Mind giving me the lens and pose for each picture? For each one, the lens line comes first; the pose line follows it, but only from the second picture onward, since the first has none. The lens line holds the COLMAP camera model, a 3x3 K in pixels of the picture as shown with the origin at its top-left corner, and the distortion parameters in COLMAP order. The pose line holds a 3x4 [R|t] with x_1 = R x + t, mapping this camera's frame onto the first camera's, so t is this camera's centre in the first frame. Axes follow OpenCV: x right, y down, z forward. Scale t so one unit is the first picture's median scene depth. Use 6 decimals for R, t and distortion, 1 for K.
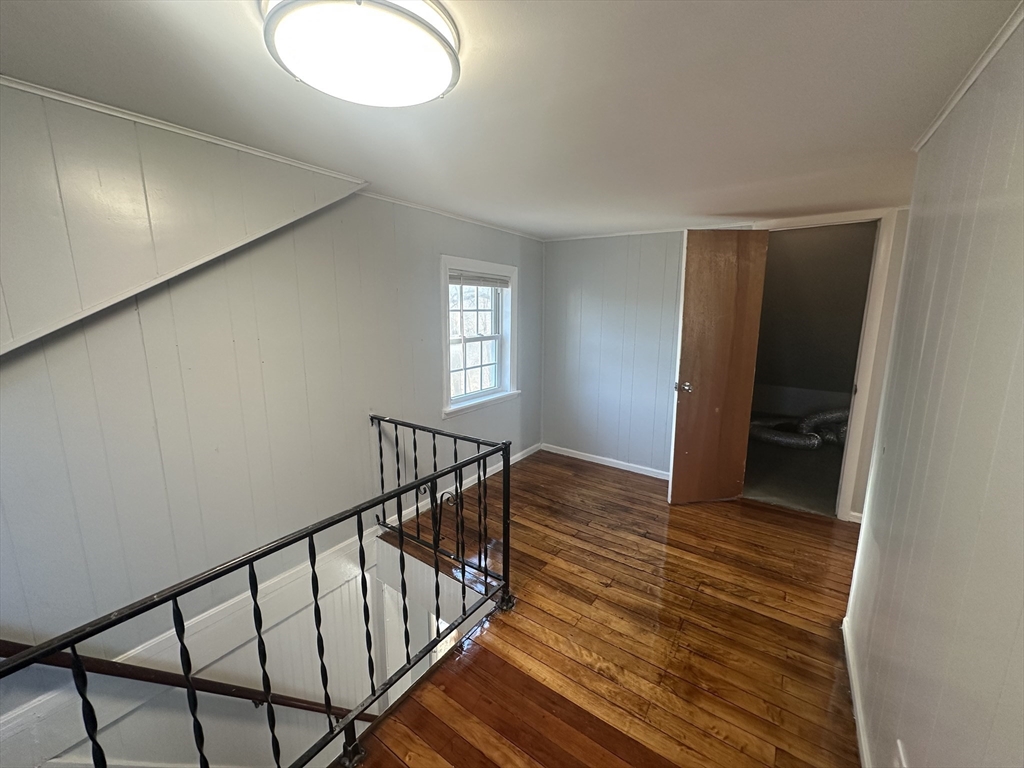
lens RADIAL K [[404.7, 0, 511.0], [0, 404.7, 382.2], [0, 0, 1]] dist [-0.003790, 0.000630]
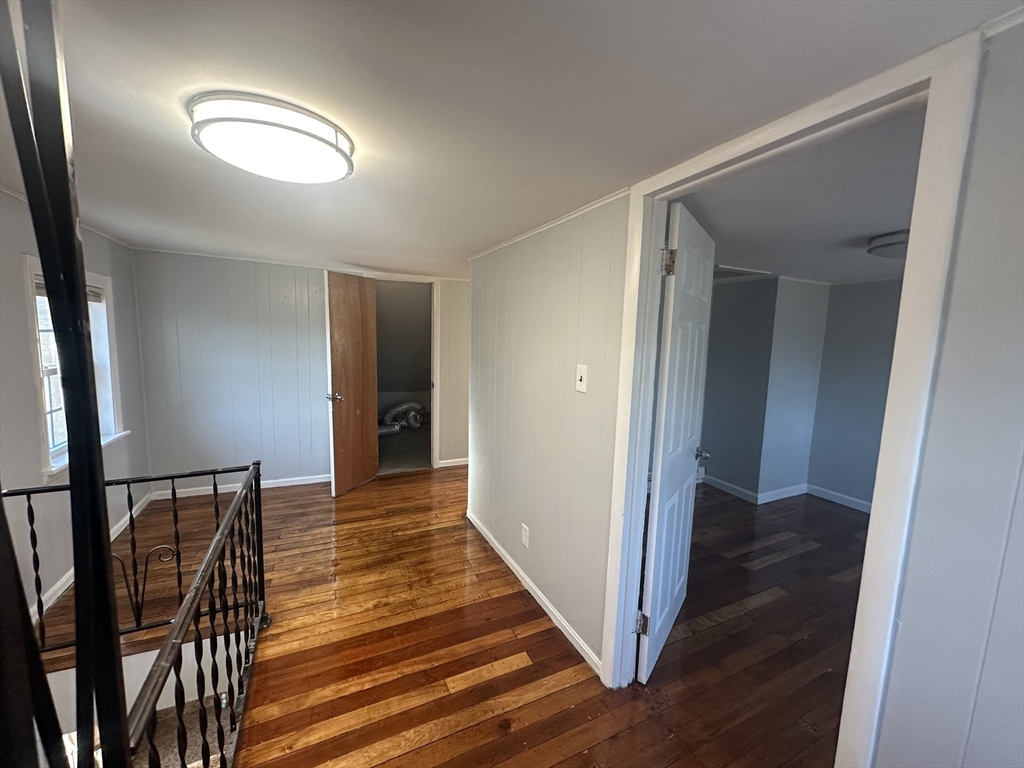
lens RADIAL K [[404.7, 0, 507.1], [0, 404.7, 383.4], [0, 0, 1]] dist [-0.003790, 0.000630]
pose [[0.496729, -0.093032, 0.862905, -0.374889], [0.128497, 0.991164, 0.032891, -0.002990], [-0.858341, 0.094543, 0.504294, -0.067495]]
